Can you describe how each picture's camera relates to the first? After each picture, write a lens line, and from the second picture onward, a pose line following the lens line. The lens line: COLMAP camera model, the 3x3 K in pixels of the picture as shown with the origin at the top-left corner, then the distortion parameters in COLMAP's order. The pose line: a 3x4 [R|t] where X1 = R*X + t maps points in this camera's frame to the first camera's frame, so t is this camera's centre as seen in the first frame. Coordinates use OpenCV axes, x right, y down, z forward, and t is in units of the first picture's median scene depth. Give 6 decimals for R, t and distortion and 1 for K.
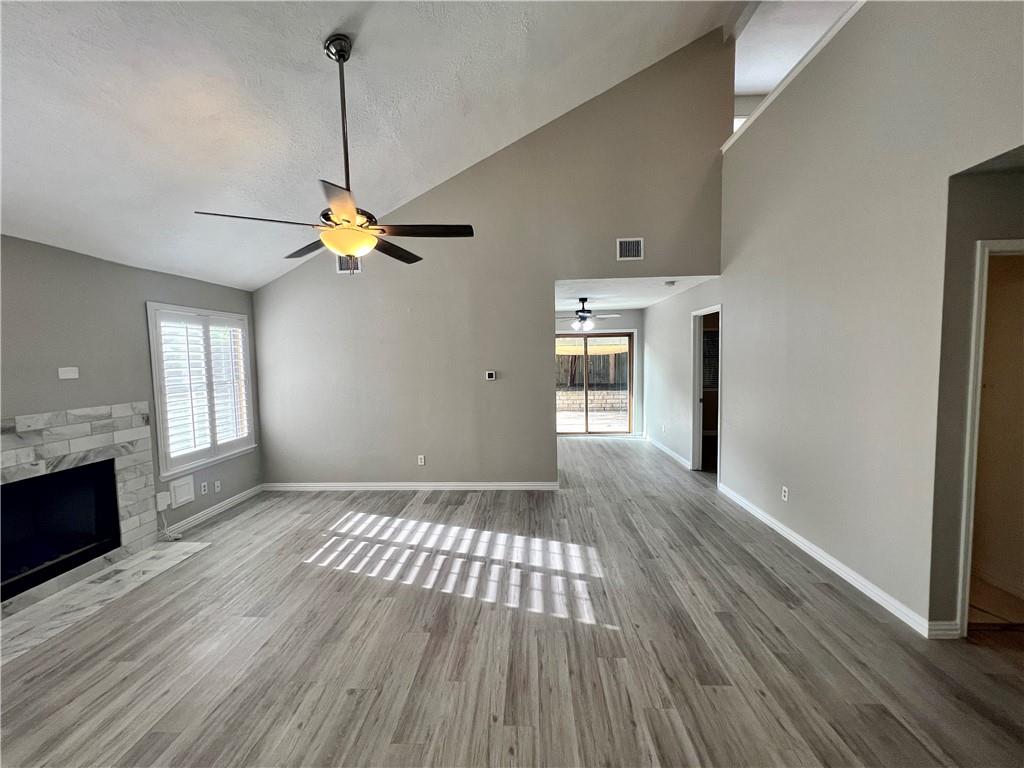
lens RADIAL K [[414.7, 0, 516.9], [0, 414.7, 383.8], [0, 0, 1]] dist [-0.004438, 0.000824]
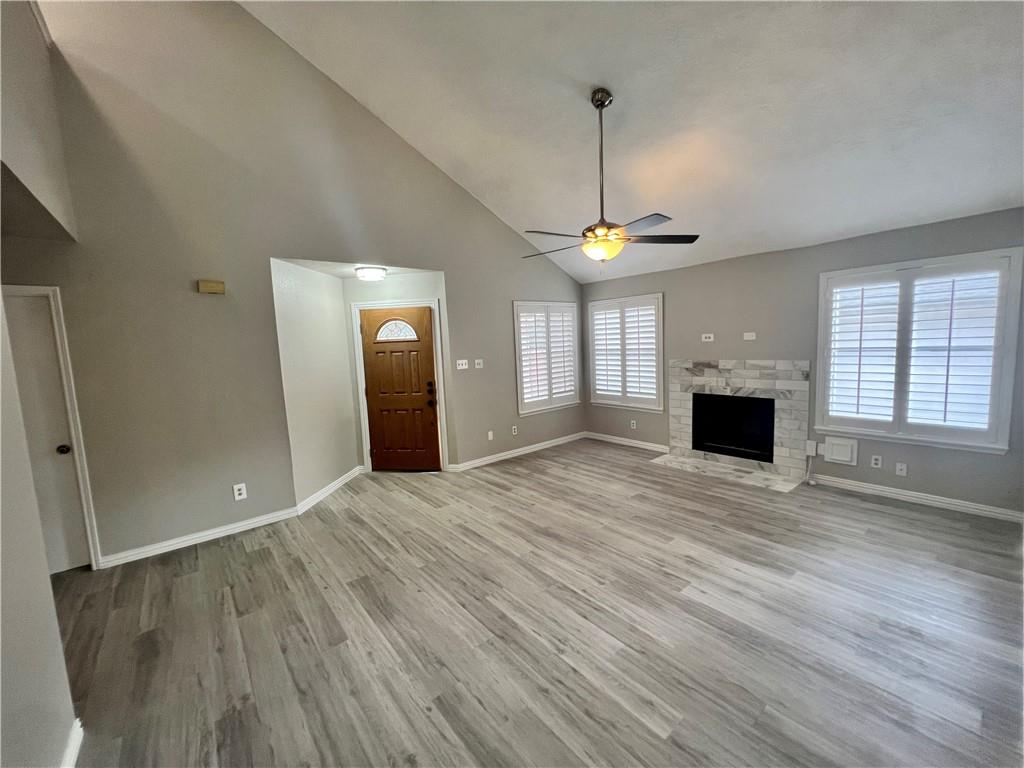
lens RADIAL K [[413.1, 0, 504.7], [0, 413.1, 384.1], [0, 0, 1]] dist [0.001179, 0.000292]
pose [[-0.762175, 0.121236, -0.635917, 0.556748], [0.017866, 0.985873, 0.166541, -0.109943], [0.647124, 0.115572, -0.753574, 1.414146]]
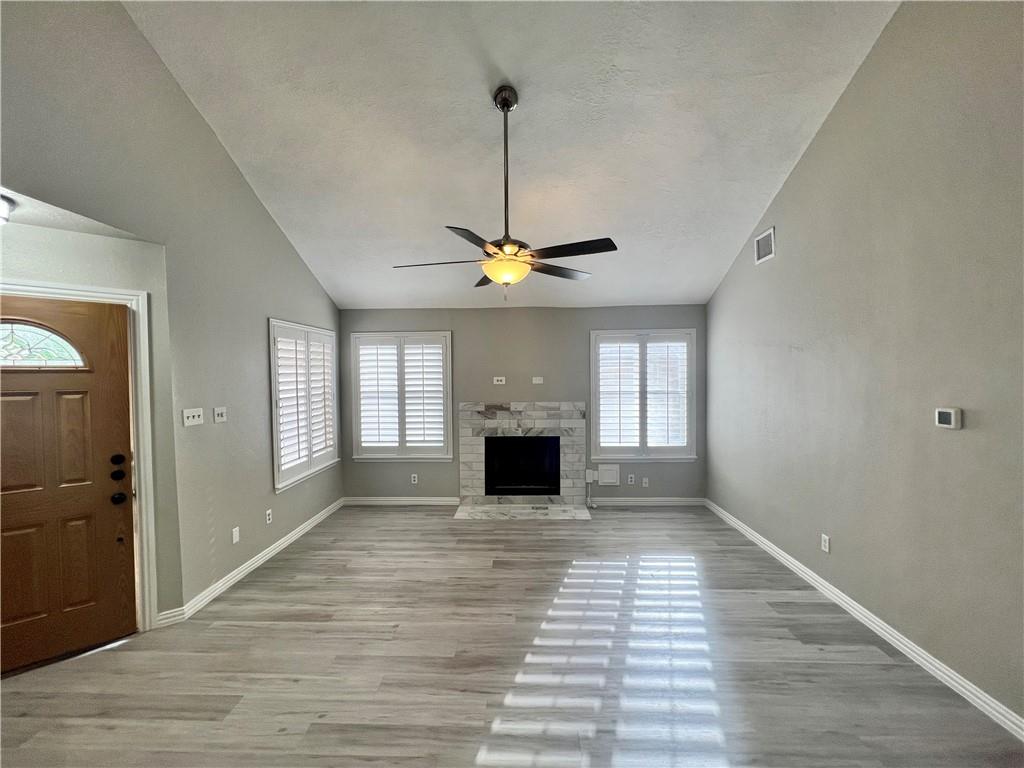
lens RADIAL K [[414.7, 0, 510.4], [0, 414.7, 383.2], [0, 0, 1]] dist [-0.004438, 0.000824]
pose [[-0.003723, 0.042587, -0.999086, 0.539433], [-0.056327, 0.997498, 0.042730, -0.070858], [0.998405, 0.056435, -0.001315, 0.790026]]
